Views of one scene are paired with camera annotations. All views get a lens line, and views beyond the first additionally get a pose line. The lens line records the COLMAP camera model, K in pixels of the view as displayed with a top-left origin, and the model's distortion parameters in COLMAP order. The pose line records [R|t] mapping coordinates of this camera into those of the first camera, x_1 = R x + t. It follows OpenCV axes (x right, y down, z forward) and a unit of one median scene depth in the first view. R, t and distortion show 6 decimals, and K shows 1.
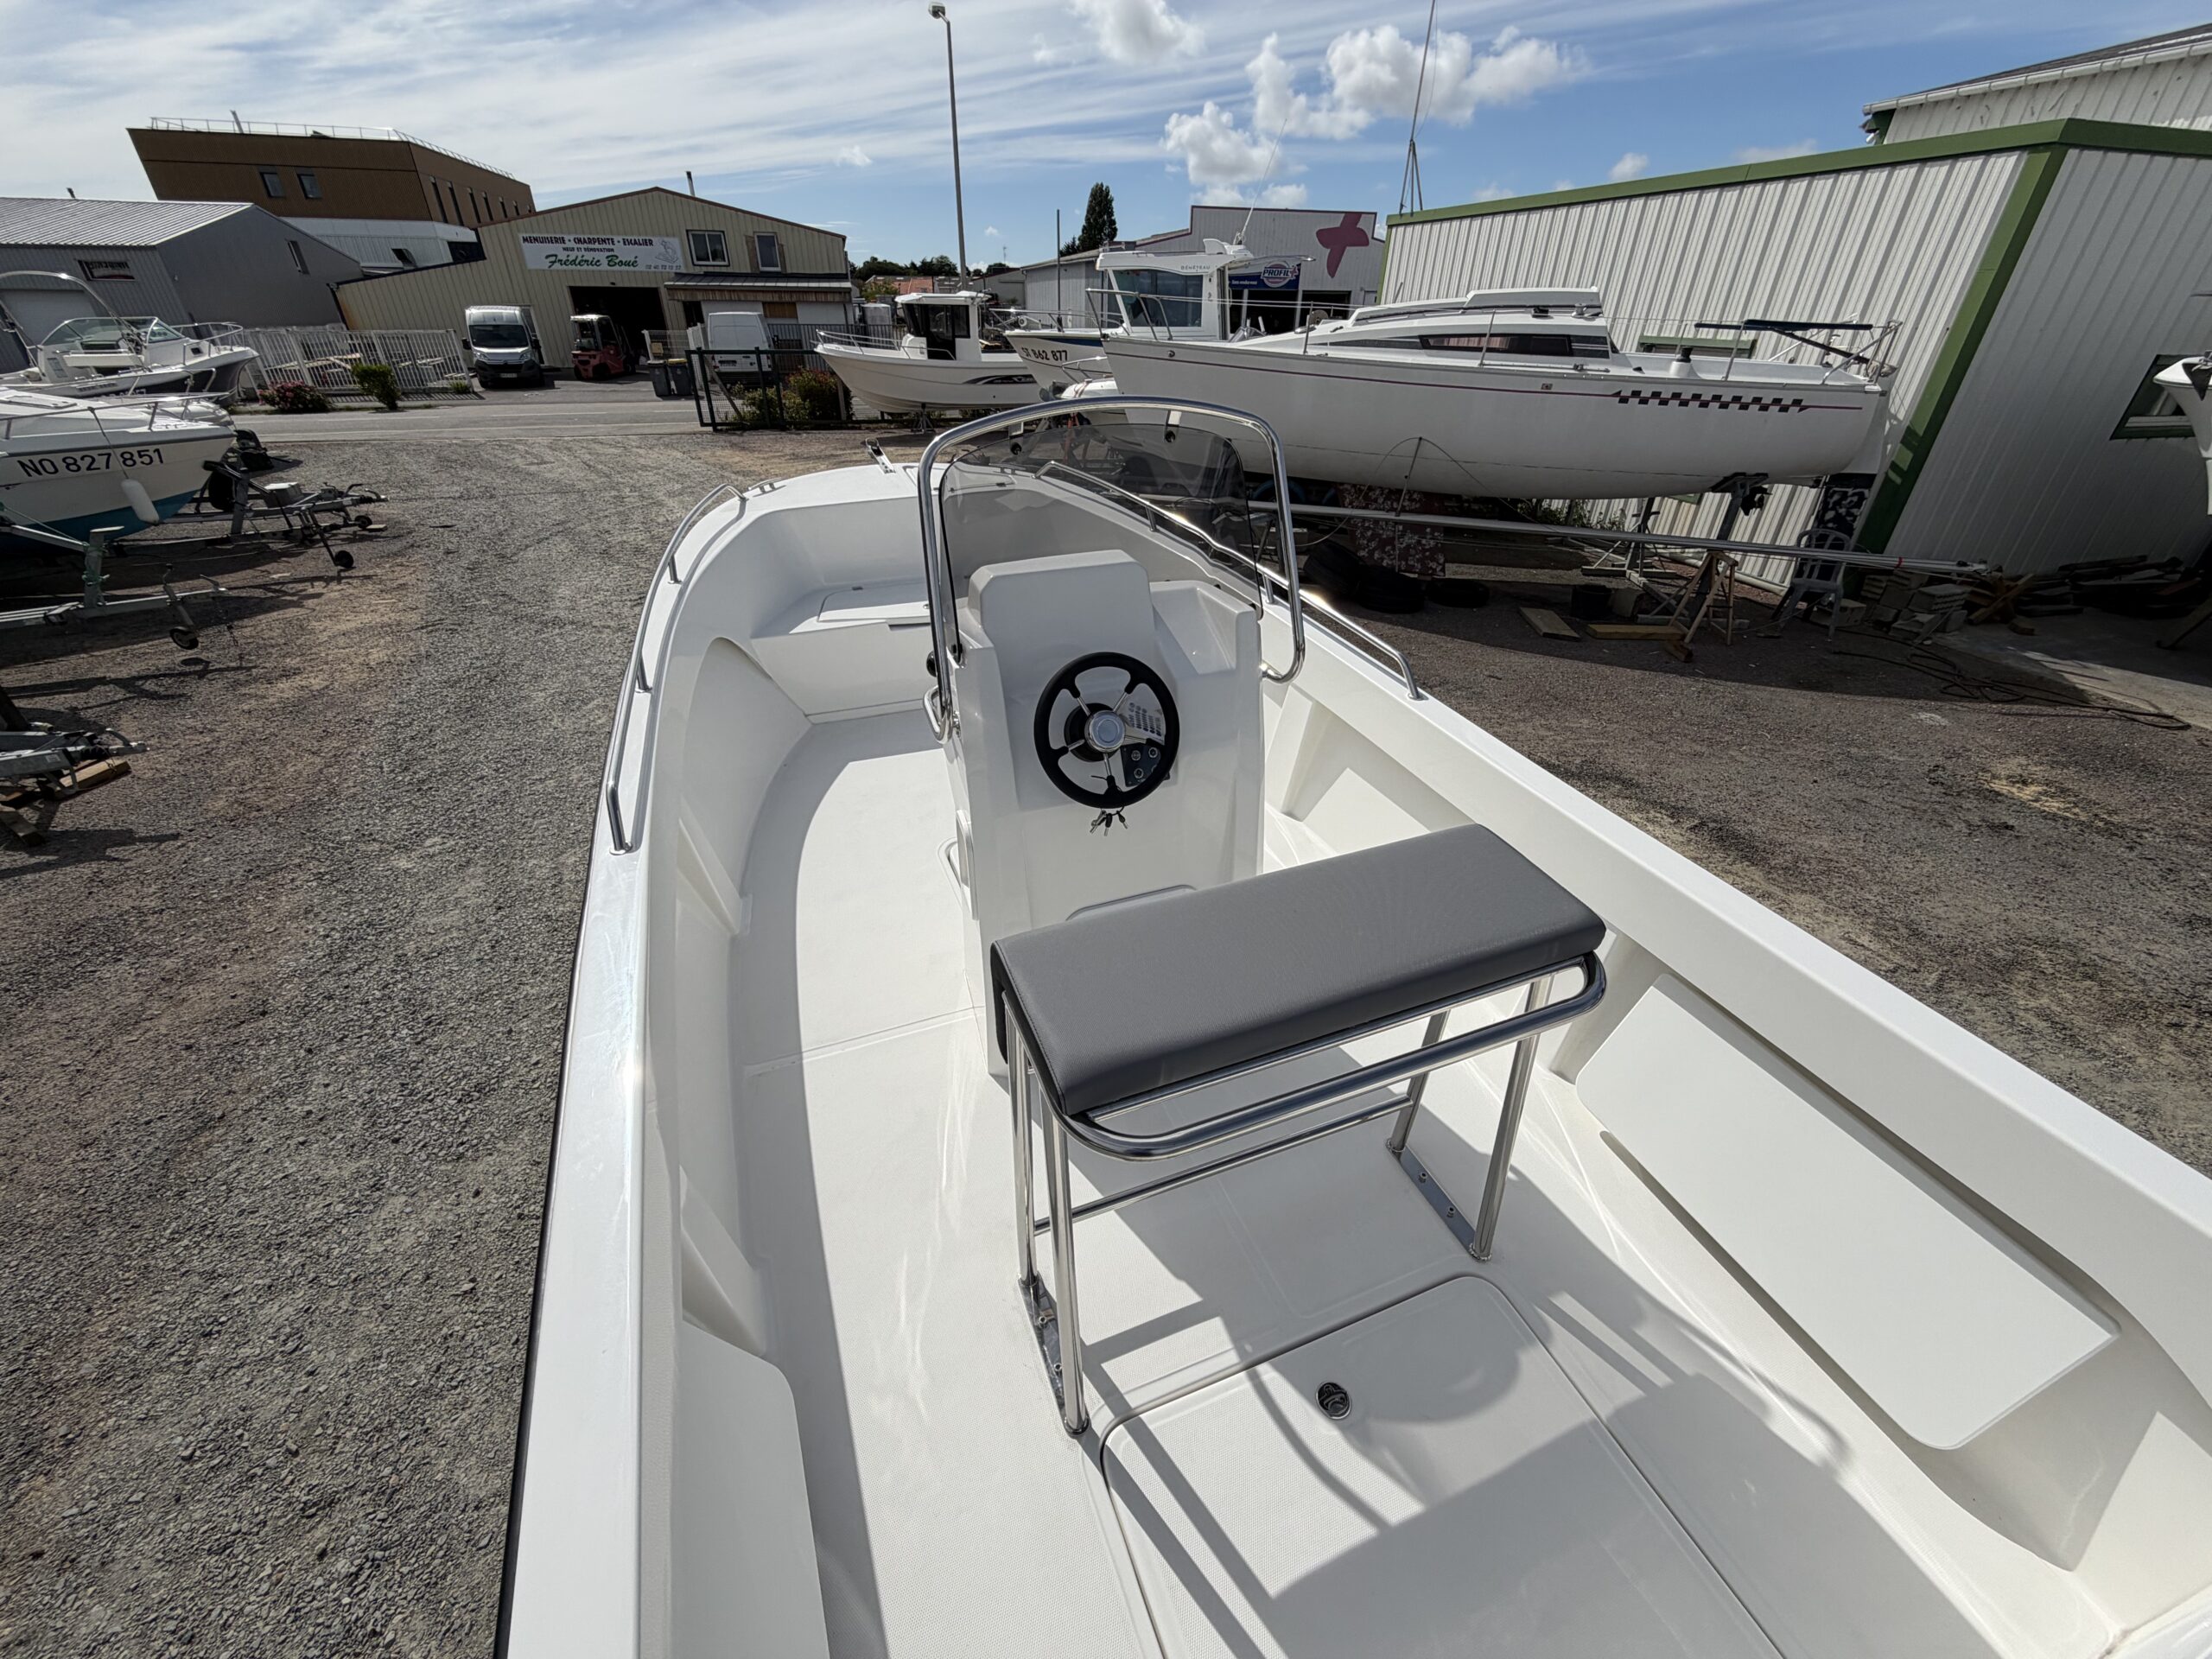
lens RADIAL K [[890.8, 0, 1103.5], [0, 890.8, 833.7], [0, 0, 1]] dist [-0.003732, 0.000399]
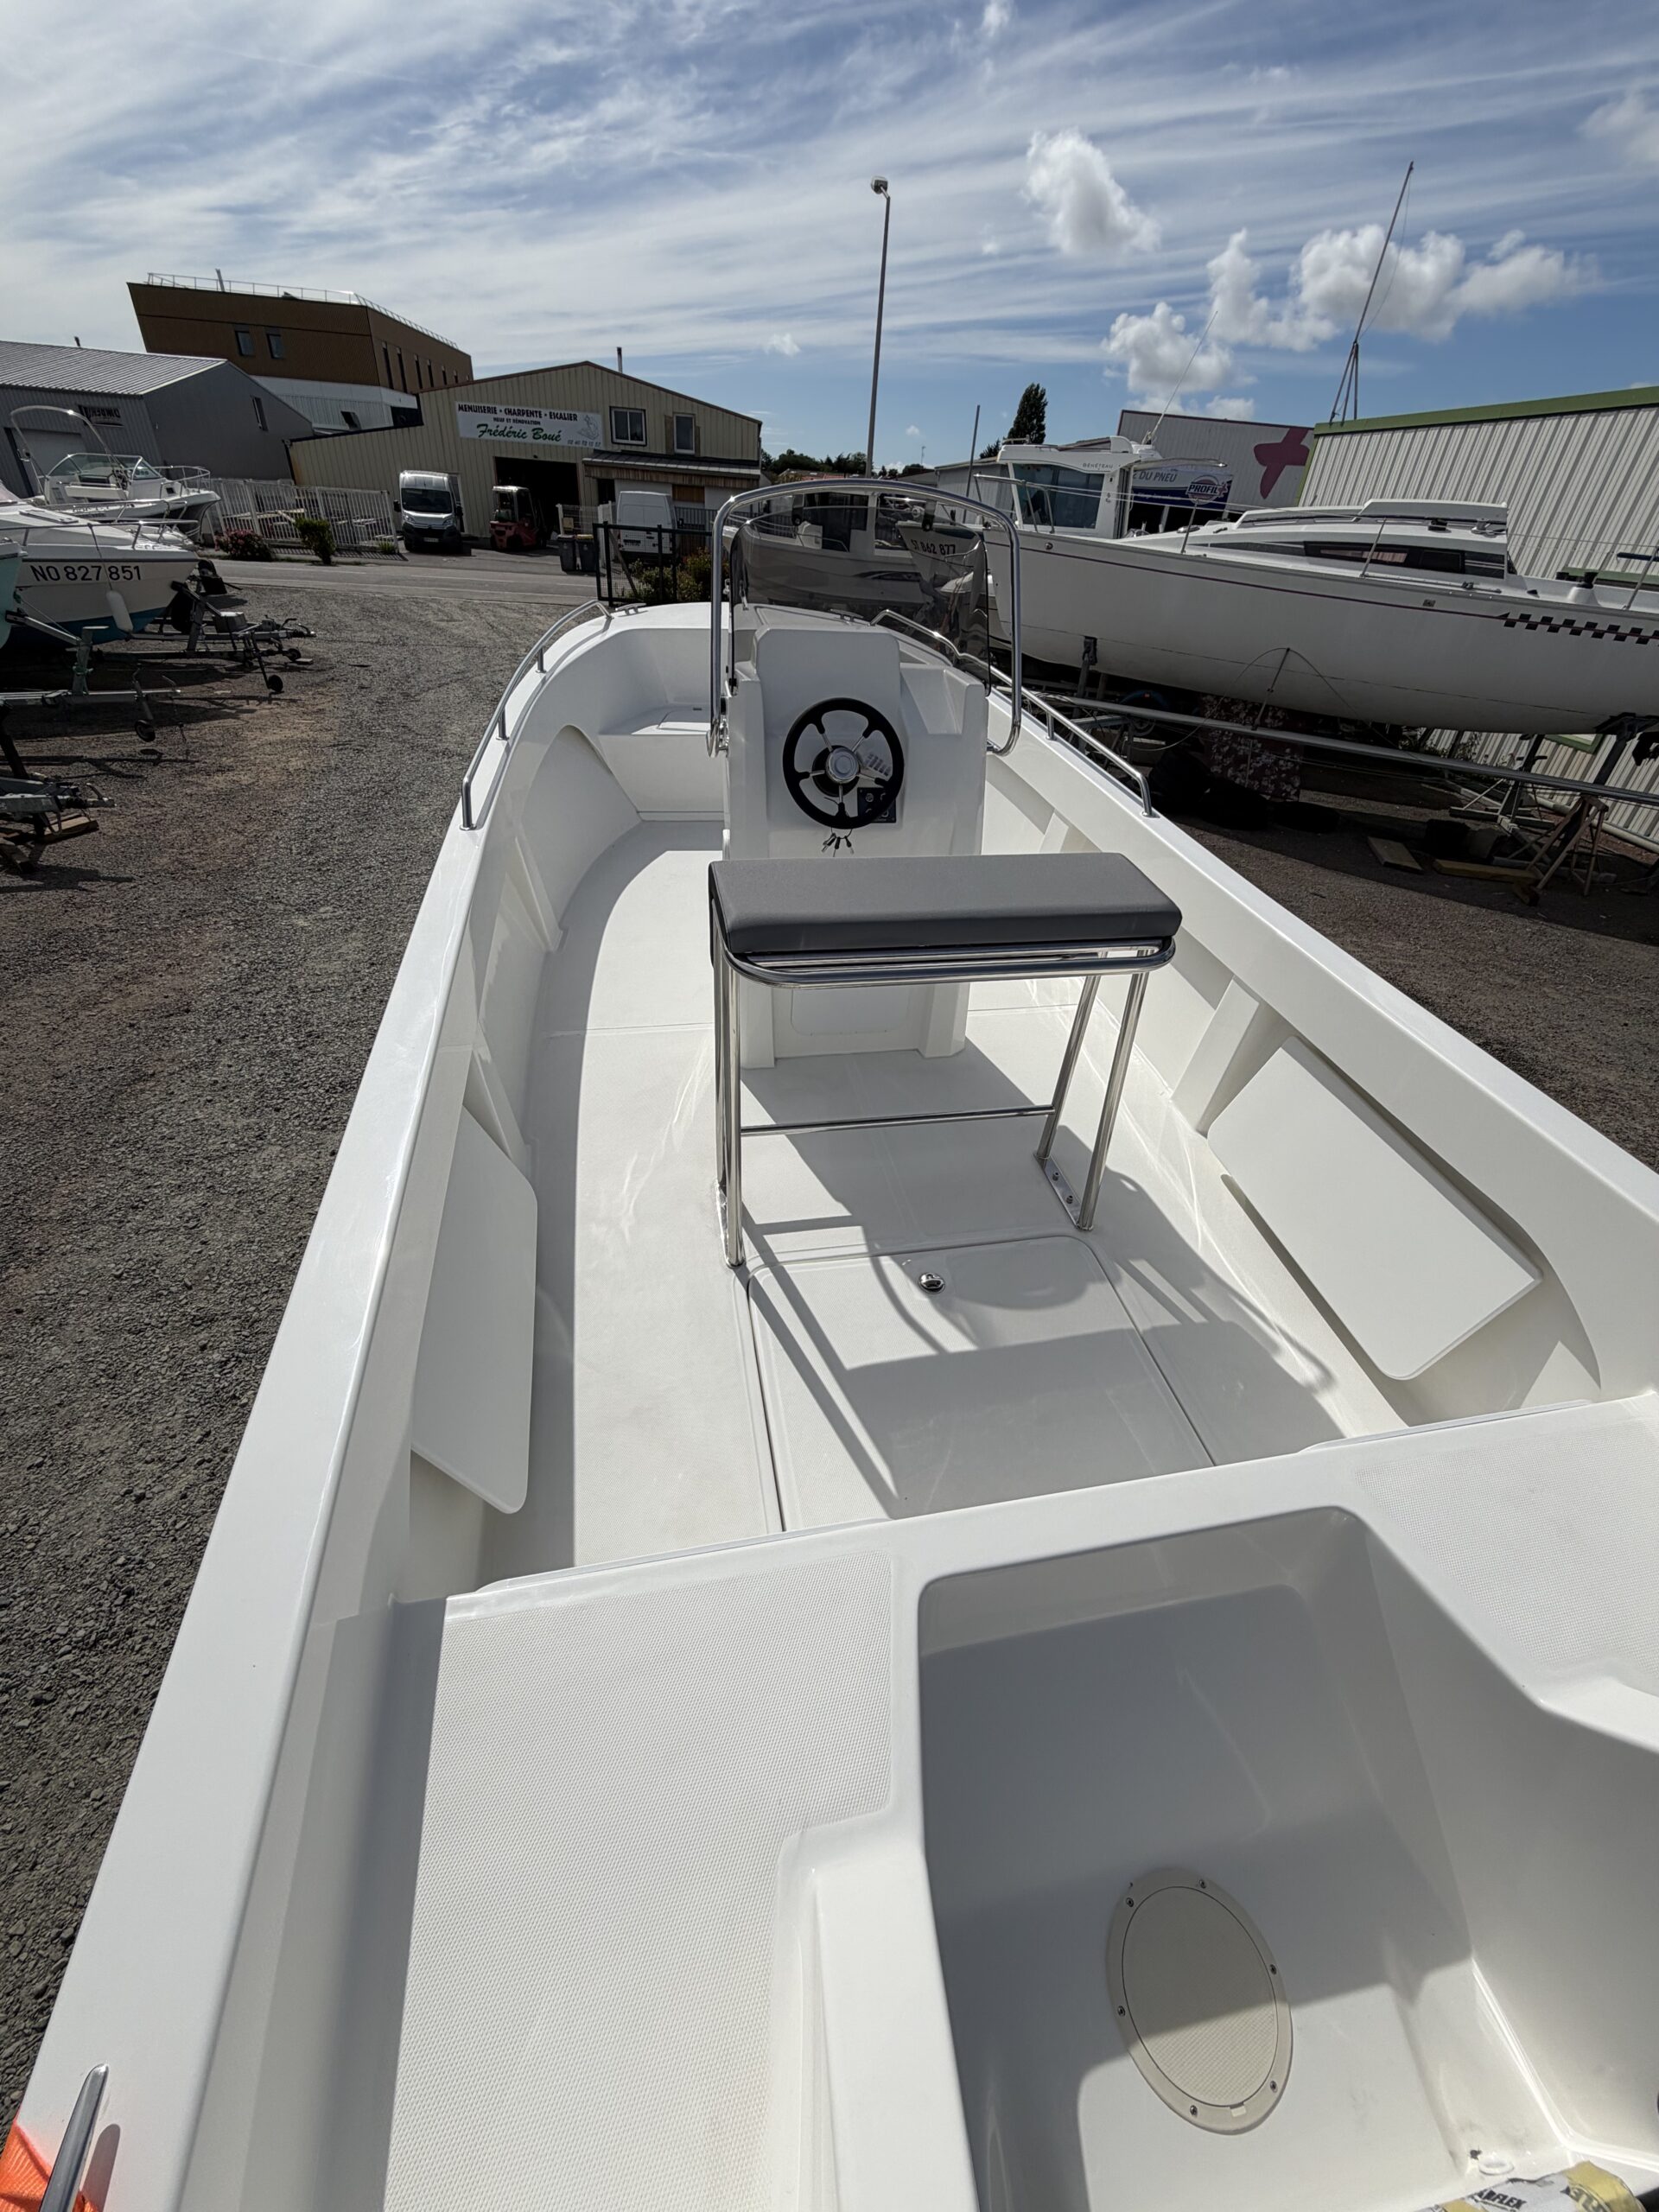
lens RADIAL K [[891.5, 0, 829.5], [0, 891.5, 1106.0], [0, 0, 1]] dist [-0.002675, -0.000729]
pose [[0.982815, 0.144144, -0.115315, 0.044254], [-0.137848, 0.988582, 0.060864, 0.063338], [0.122771, -0.043923, 0.991463, -0.058304]]
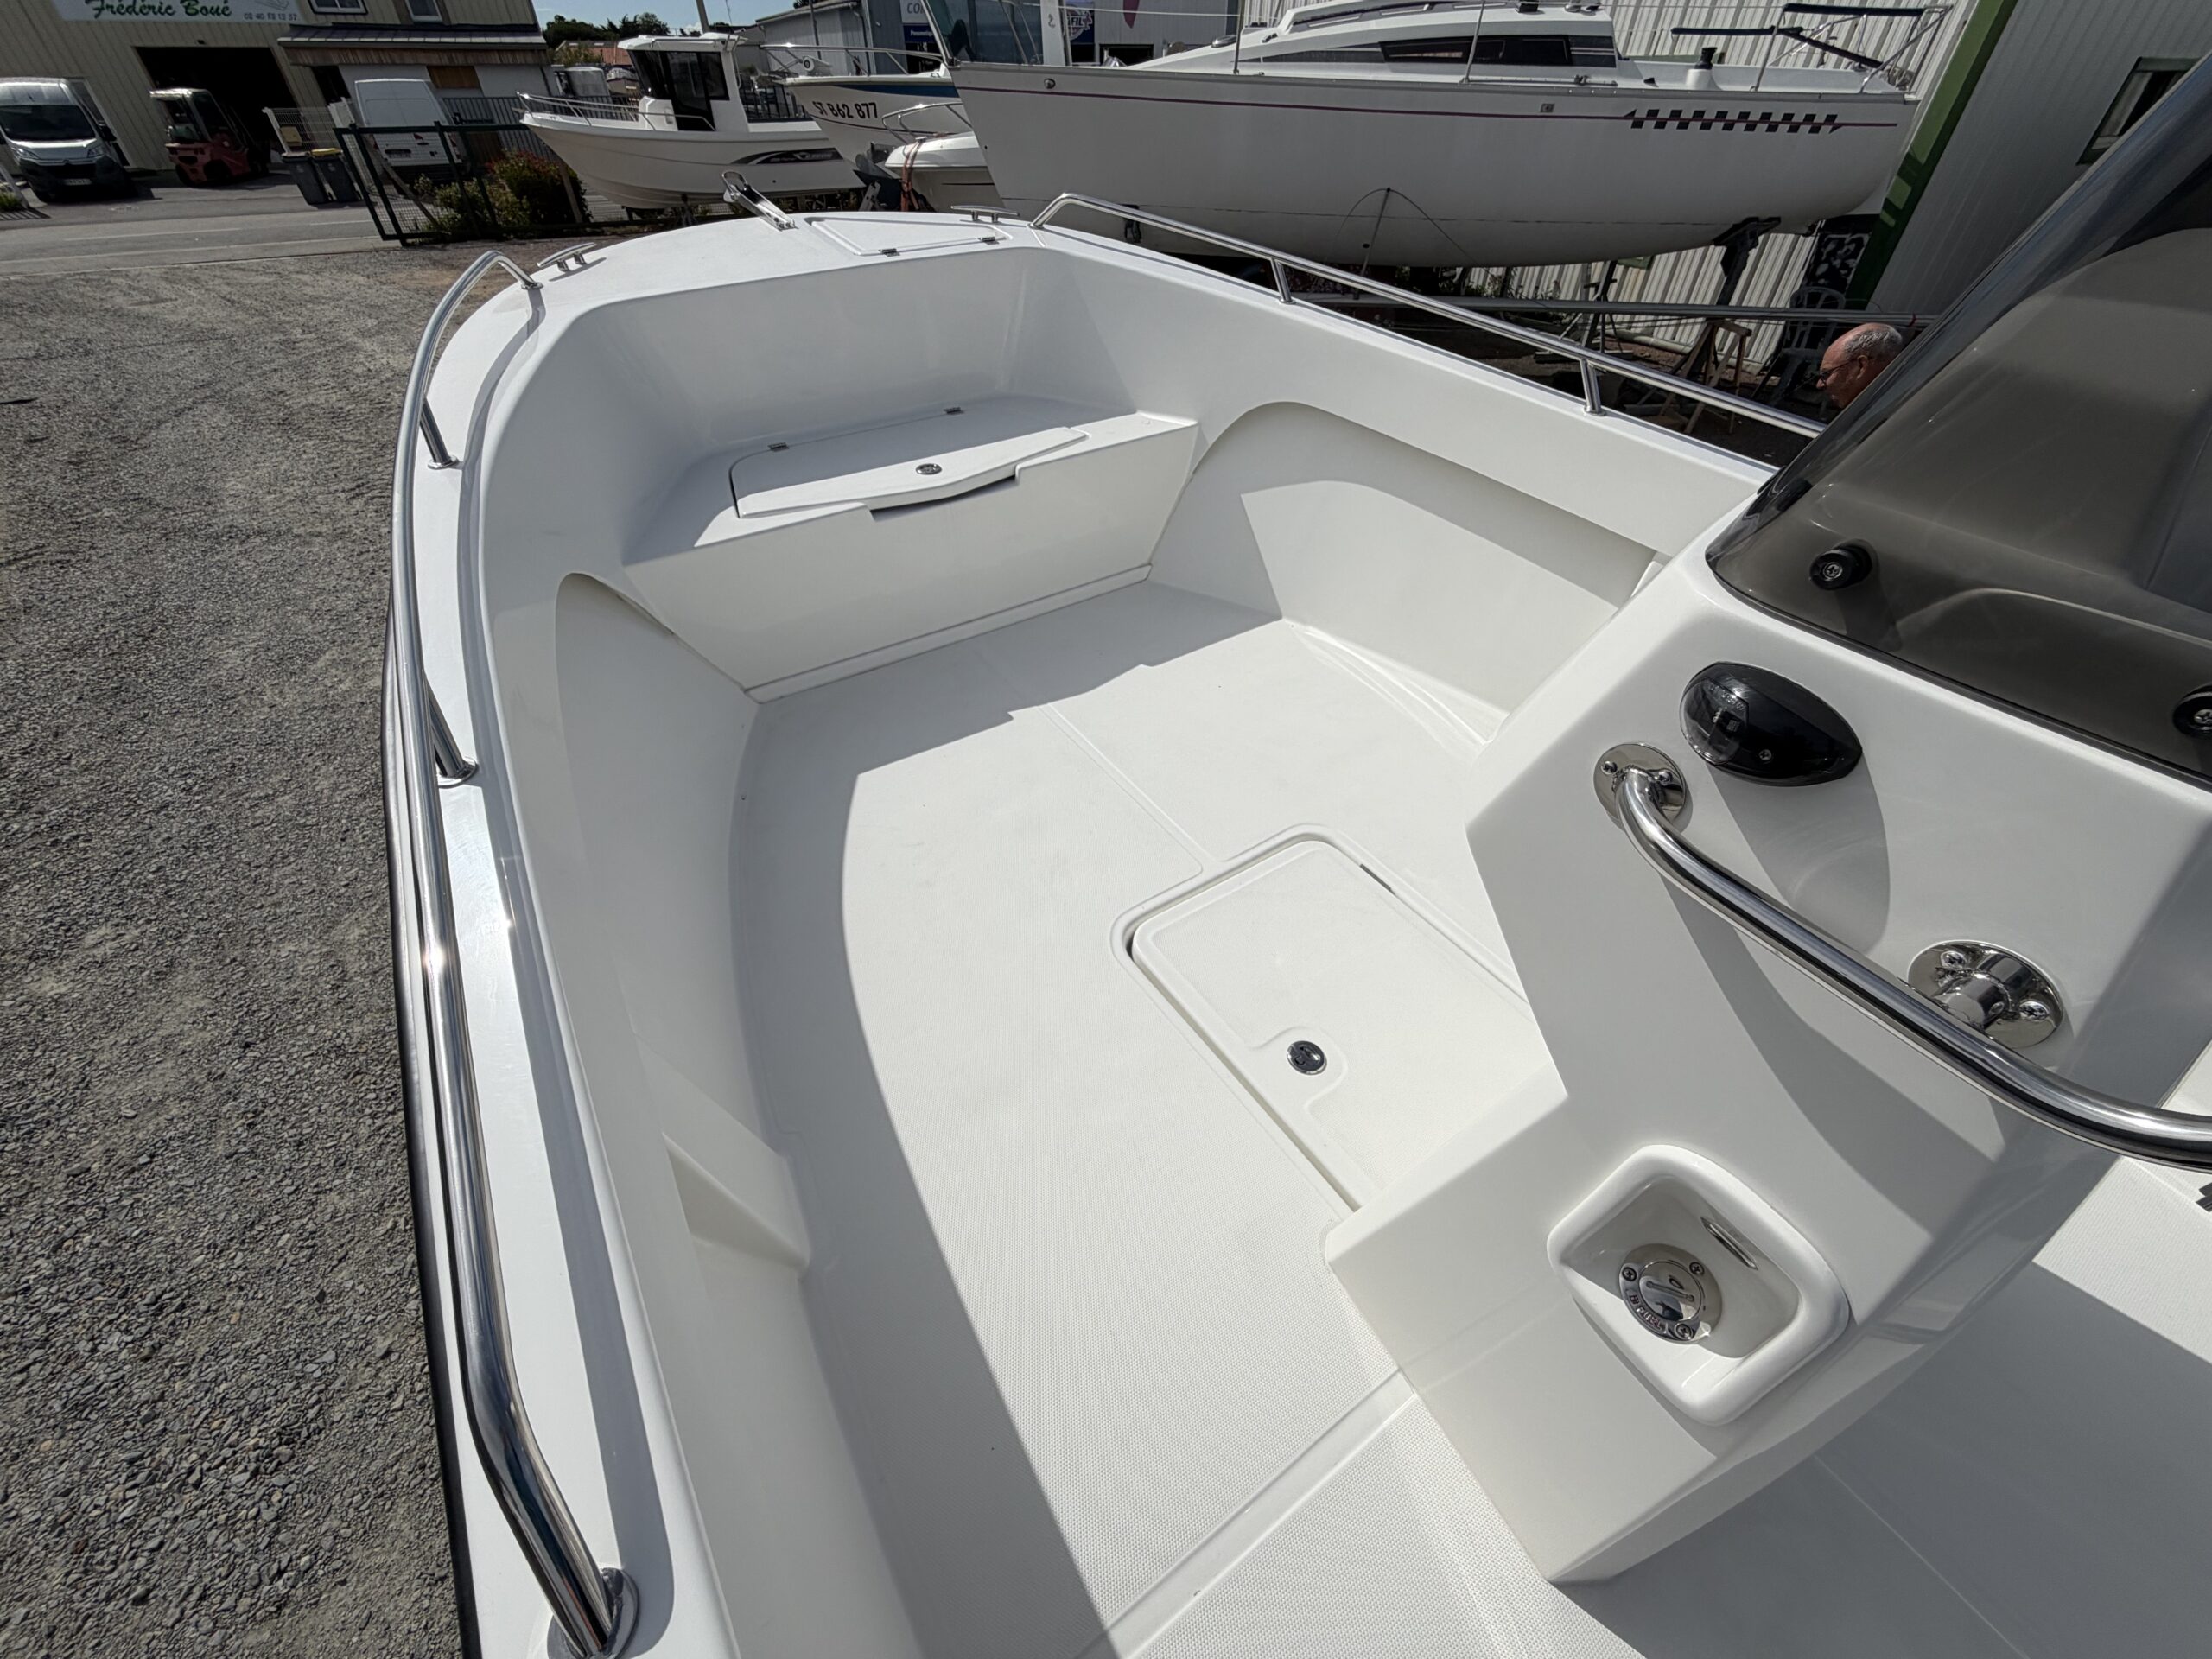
lens RADIAL K [[890.8, 0, 1103.5], [0, 890.8, 833.7], [0, 0, 1]] dist [-0.003732, 0.000399]
pose [[0.977413, -0.147507, 0.151346, -0.096403], [0.119874, 0.976739, 0.177798, -0.053518], [-0.174052, -0.155639, 0.972359, 0.180857]]
